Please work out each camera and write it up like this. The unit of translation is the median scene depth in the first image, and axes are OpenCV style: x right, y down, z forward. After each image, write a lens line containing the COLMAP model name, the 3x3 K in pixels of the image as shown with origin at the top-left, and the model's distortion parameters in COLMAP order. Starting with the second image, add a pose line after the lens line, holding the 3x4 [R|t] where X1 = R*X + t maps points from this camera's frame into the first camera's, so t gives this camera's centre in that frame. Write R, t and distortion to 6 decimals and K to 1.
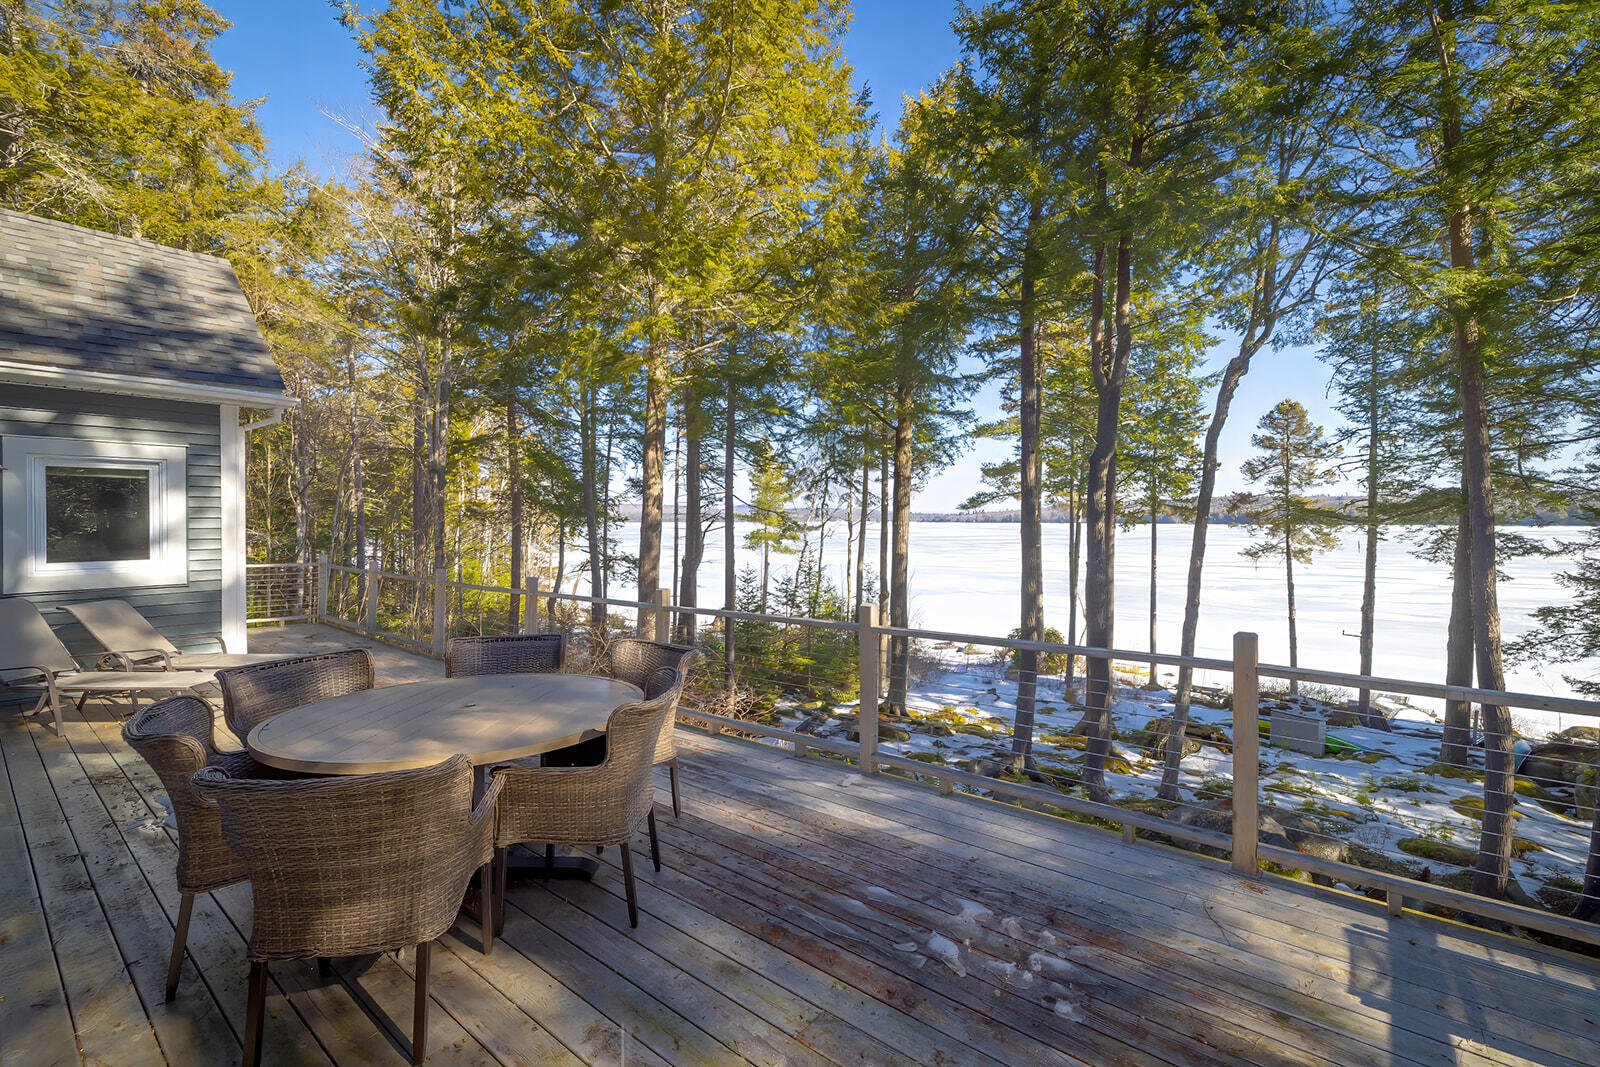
lens RADIAL K [[672.9, 0, 805.9], [0, 672.9, 533.9], [0, 0, 1]] dist [0.004804, -0.000409]
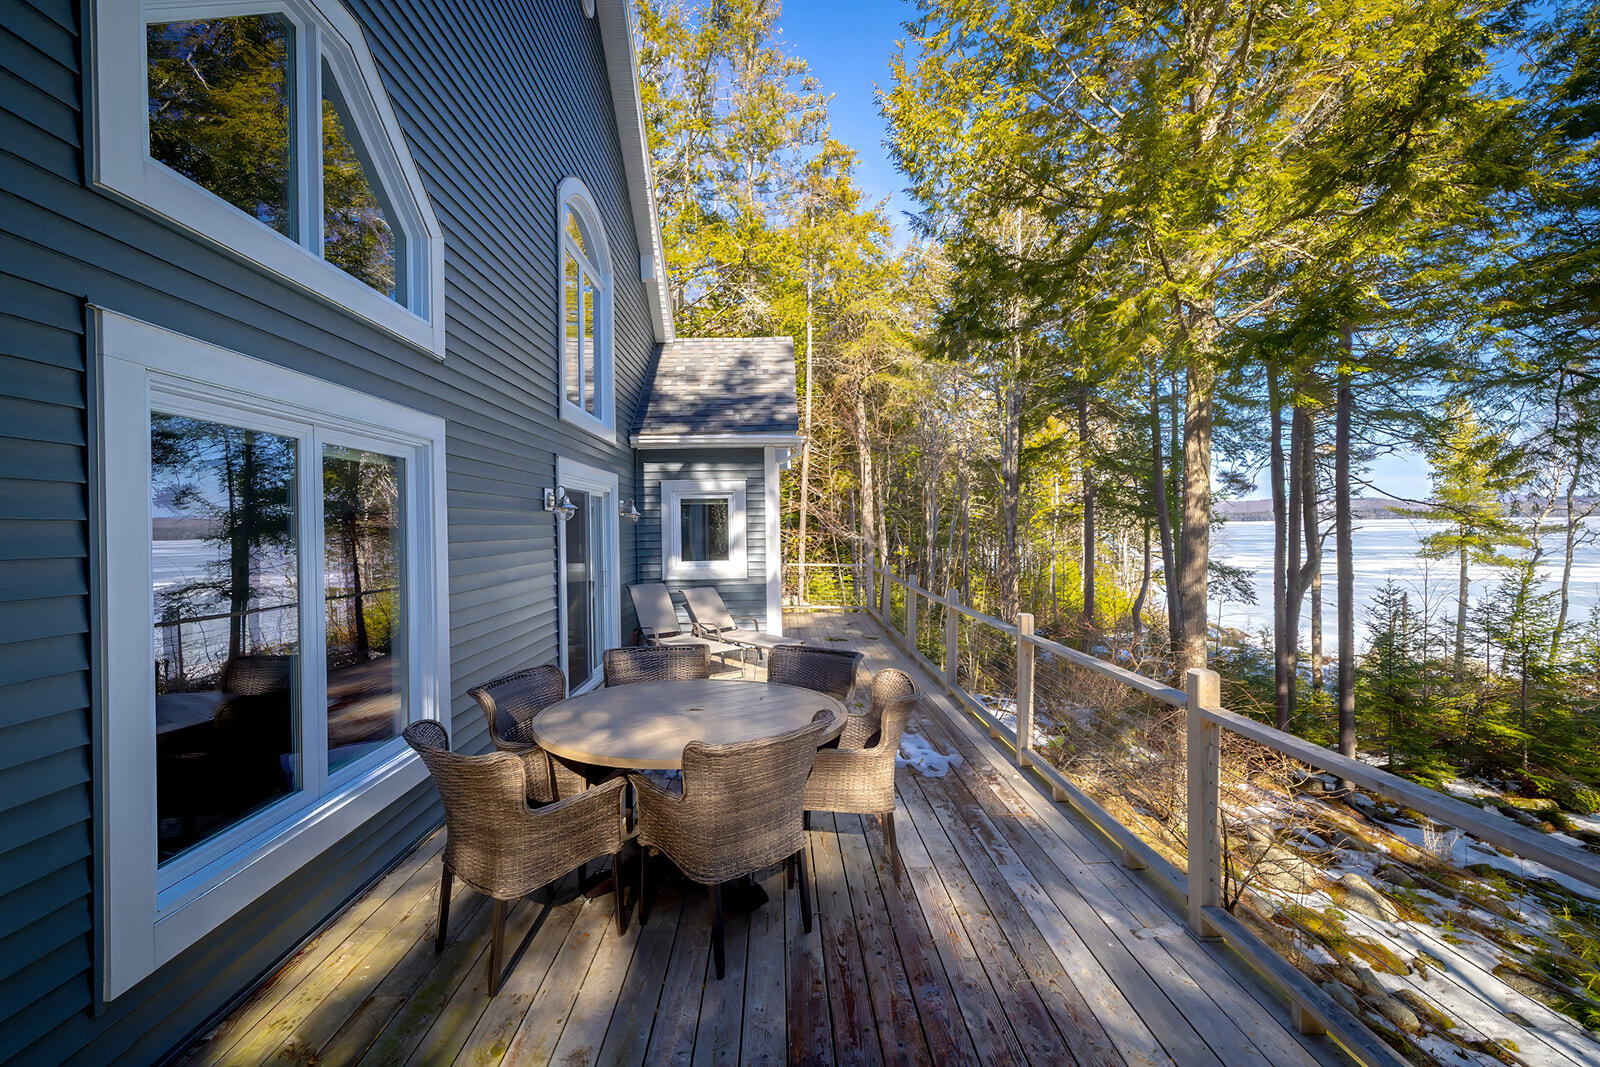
lens RADIAL K [[672.9, 0, 803.9], [0, 672.9, 531.8], [0, 0, 1]] dist [0.004804, -0.000409]
pose [[0.651080, -0.002859, -0.759004, 0.207698], [-0.000623, 0.999991, -0.004300, -0.015293], [0.759009, 0.003273, 0.651072, 0.179505]]
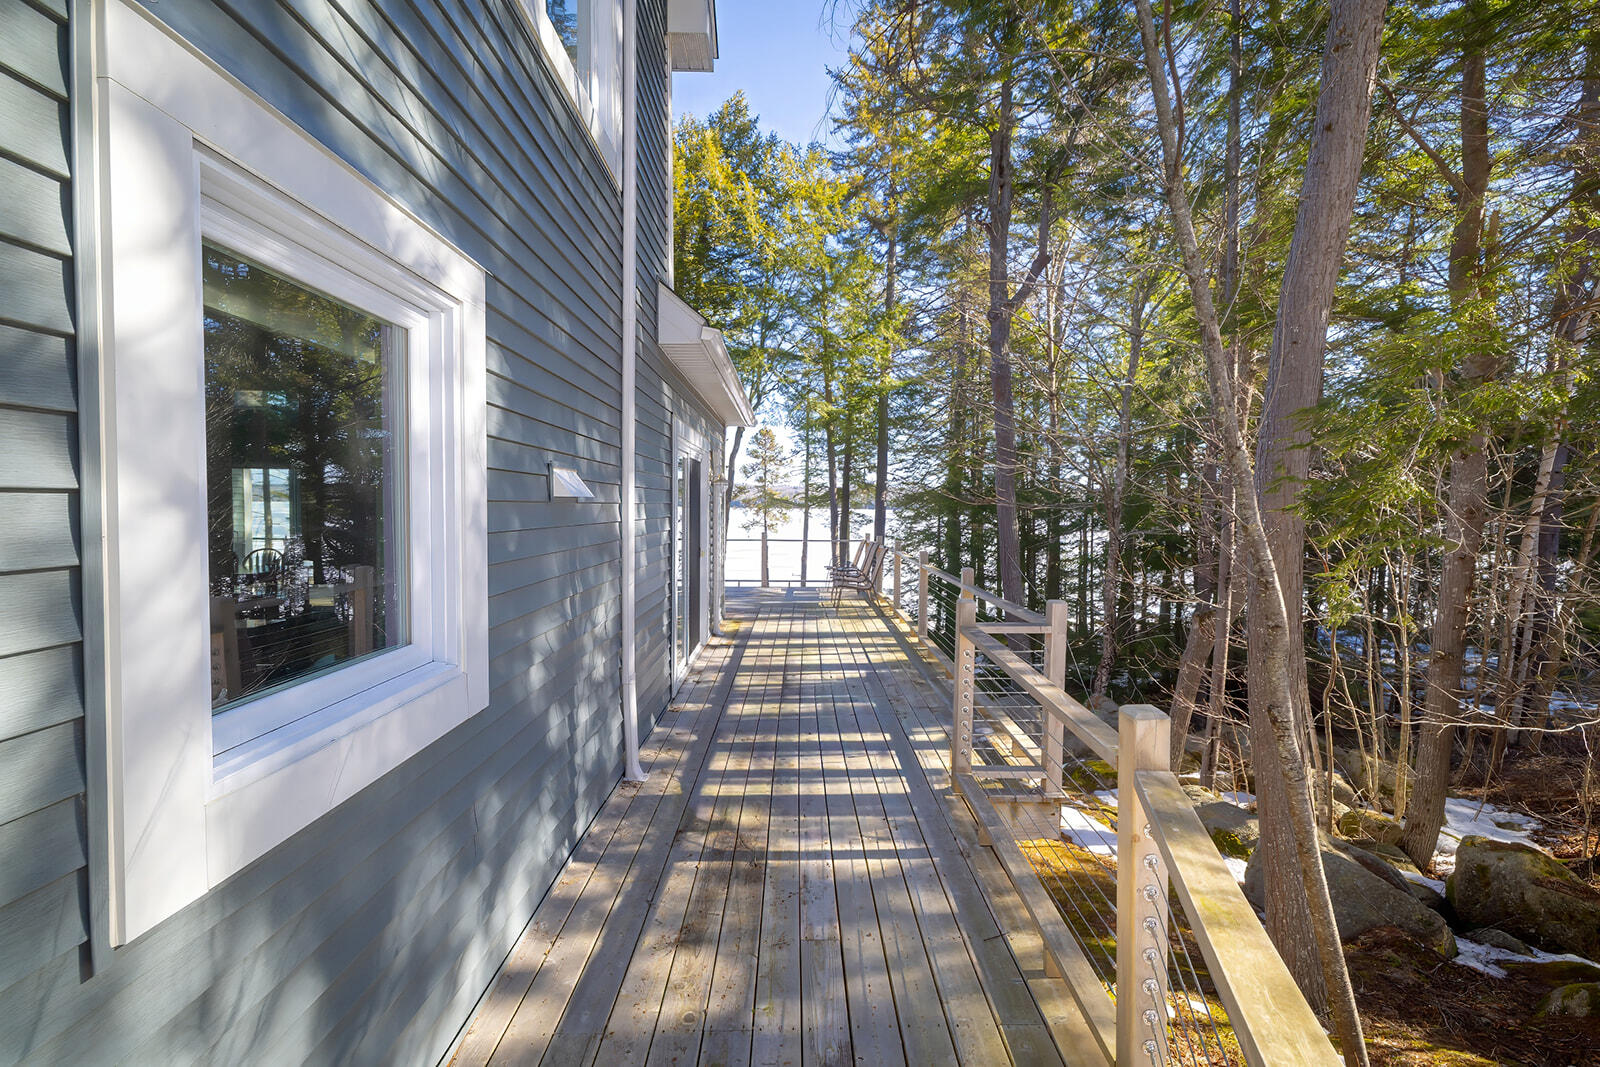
lens RADIAL K [[672.9, 0, 801.2], [0, 672.9, 530.5], [0, 0, 1]] dist [0.004804, -0.000409]
pose [[0.777968, -0.011570, 0.628197, -0.207743], [-0.001575, 0.999791, 0.020364, 0.007498], [-0.628302, -0.016833, 0.777788, -0.274362]]
